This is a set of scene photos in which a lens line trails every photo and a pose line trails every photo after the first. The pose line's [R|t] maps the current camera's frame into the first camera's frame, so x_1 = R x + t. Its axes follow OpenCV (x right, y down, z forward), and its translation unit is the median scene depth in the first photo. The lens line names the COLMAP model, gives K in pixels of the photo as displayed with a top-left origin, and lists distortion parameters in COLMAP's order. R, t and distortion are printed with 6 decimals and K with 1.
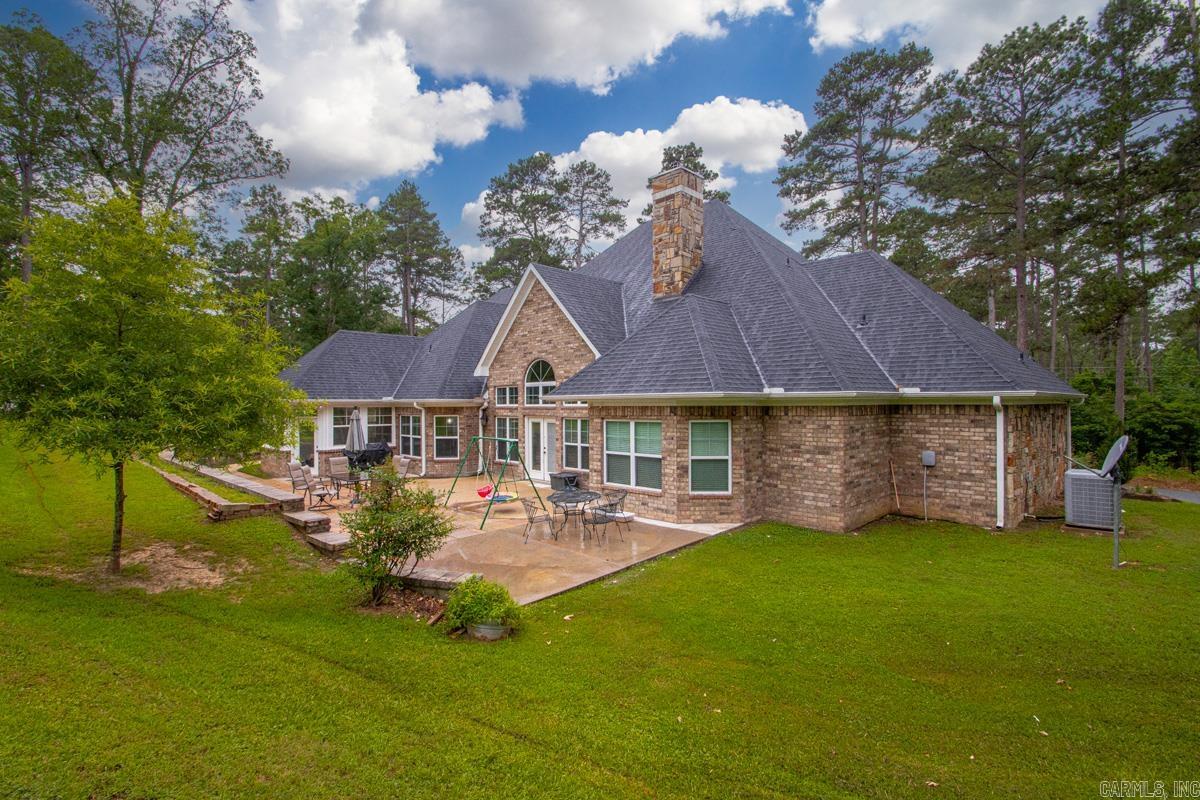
lens RADIAL K [[549.3, 0, 555.6], [0, 549.3, 392.0], [0, 0, 1]] dist [0.002264, -0.011564]
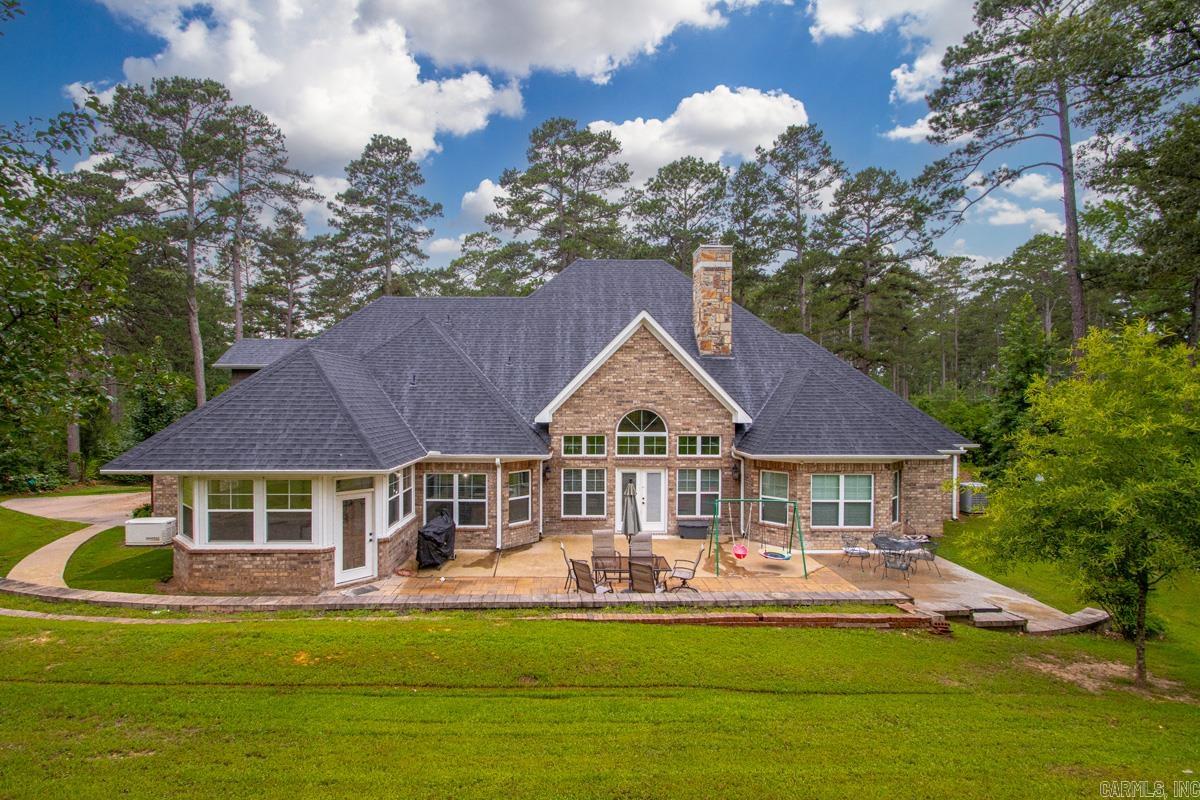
lens RADIAL K [[583.5, 0, 550.7], [0, 583.5, 405.5], [0, 0, 1]] dist [0.001597, 0.000150]
pose [[0.678297, 0.000514, 0.734788, -0.914034], [-0.019778, 0.999650, 0.017558, -0.081413], [-0.734521, -0.026442, 0.678070, 0.416115]]
